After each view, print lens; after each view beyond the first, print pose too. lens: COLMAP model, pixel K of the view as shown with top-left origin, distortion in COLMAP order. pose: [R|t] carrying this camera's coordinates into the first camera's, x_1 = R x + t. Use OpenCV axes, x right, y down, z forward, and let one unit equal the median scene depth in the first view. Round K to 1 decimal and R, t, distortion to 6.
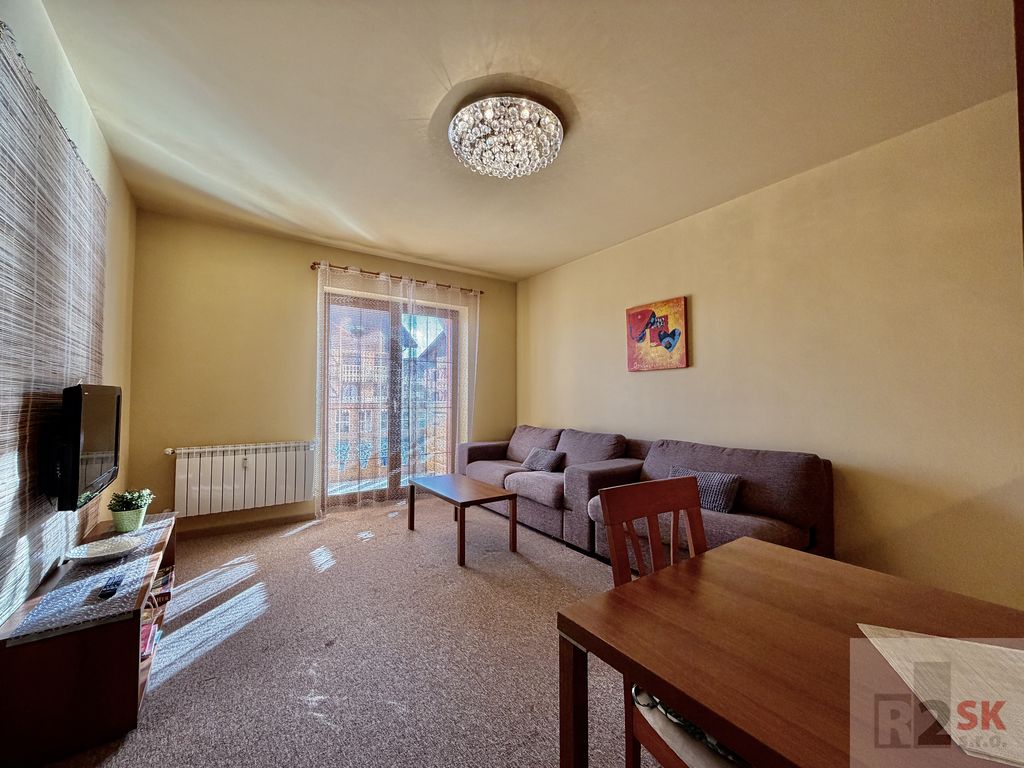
lens RADIAL K [[410.4, 0, 507.1], [0, 410.4, 385.0], [0, 0, 1]] dist [0.002136, 0.000093]
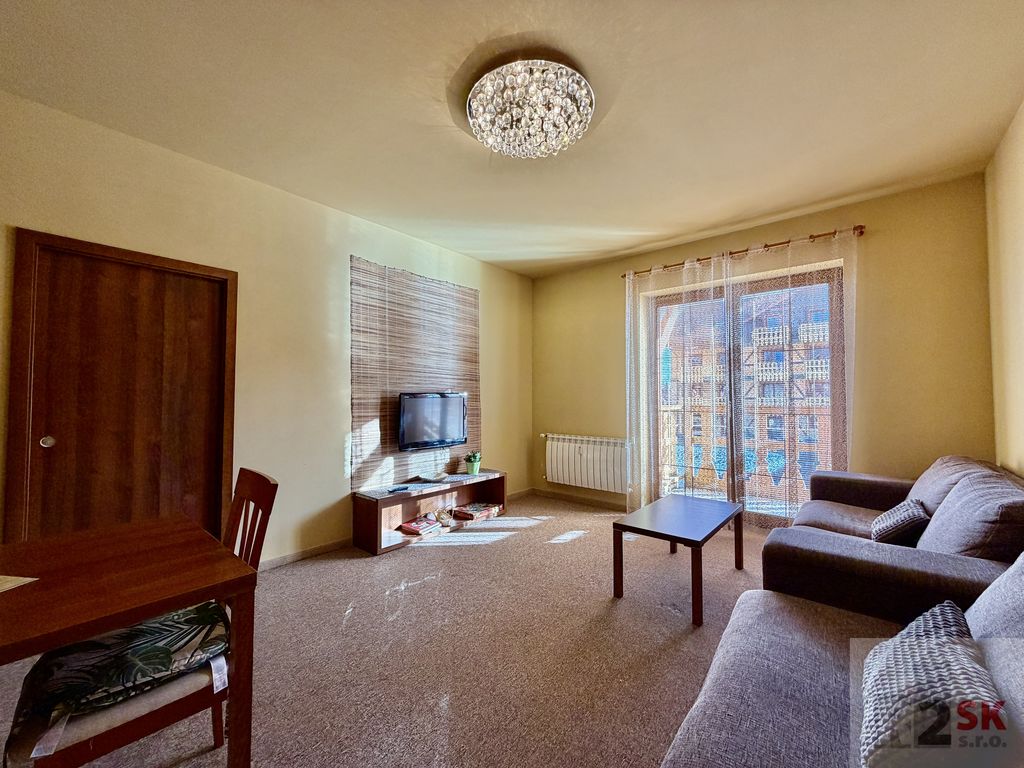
lens RADIAL K [[410.4, 0, 506.7], [0, 410.4, 384.9], [0, 0, 1]] dist [0.002136, 0.000093]
pose [[0.236280, -0.030734, -0.971199, 0.541979], [0.025513, 0.999351, -0.025418, 0.012297], [0.971350, -0.018772, 0.236911, 0.466833]]
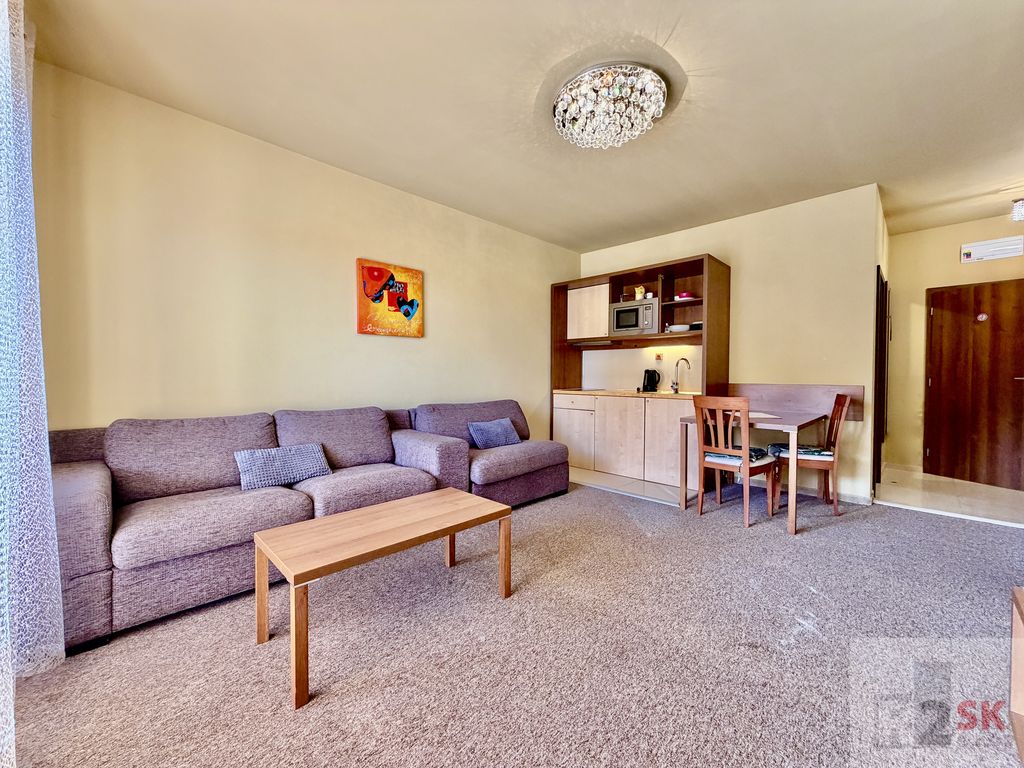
lens RADIAL K [[410.4, 0, 504.7], [0, 410.4, 384.2], [0, 0, 1]] dist [0.002136, 0.000093]
pose [[-0.161090, -0.021058, 0.986715, -0.637340], [-0.031398, 0.999376, 0.016202, 0.053376], [-0.986440, -0.028370, -0.161651, 0.901947]]
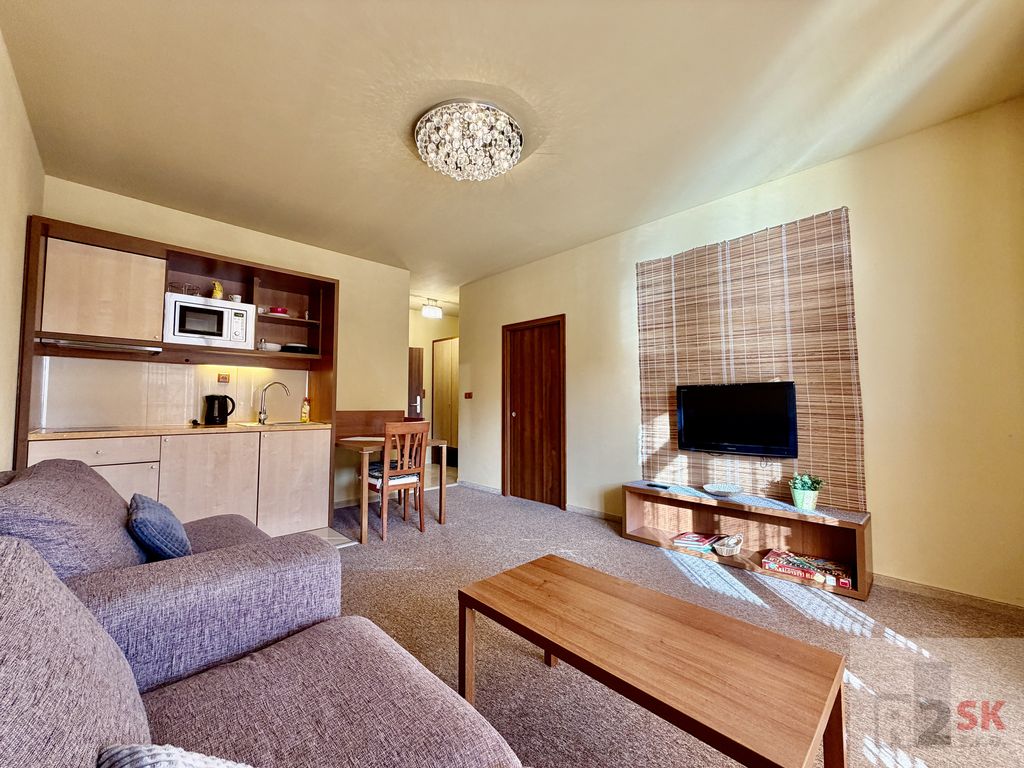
lens RADIAL K [[410.4, 0, 512.0], [0, 410.4, 384.0], [0, 0, 1]] dist [0.002136, 0.000093]
pose [[-0.987529, -0.007449, -0.157263, 0.030954], [0.004129, 0.997311, -0.073168, 0.060607], [0.157385, -0.072905, -0.984842, 1.290974]]
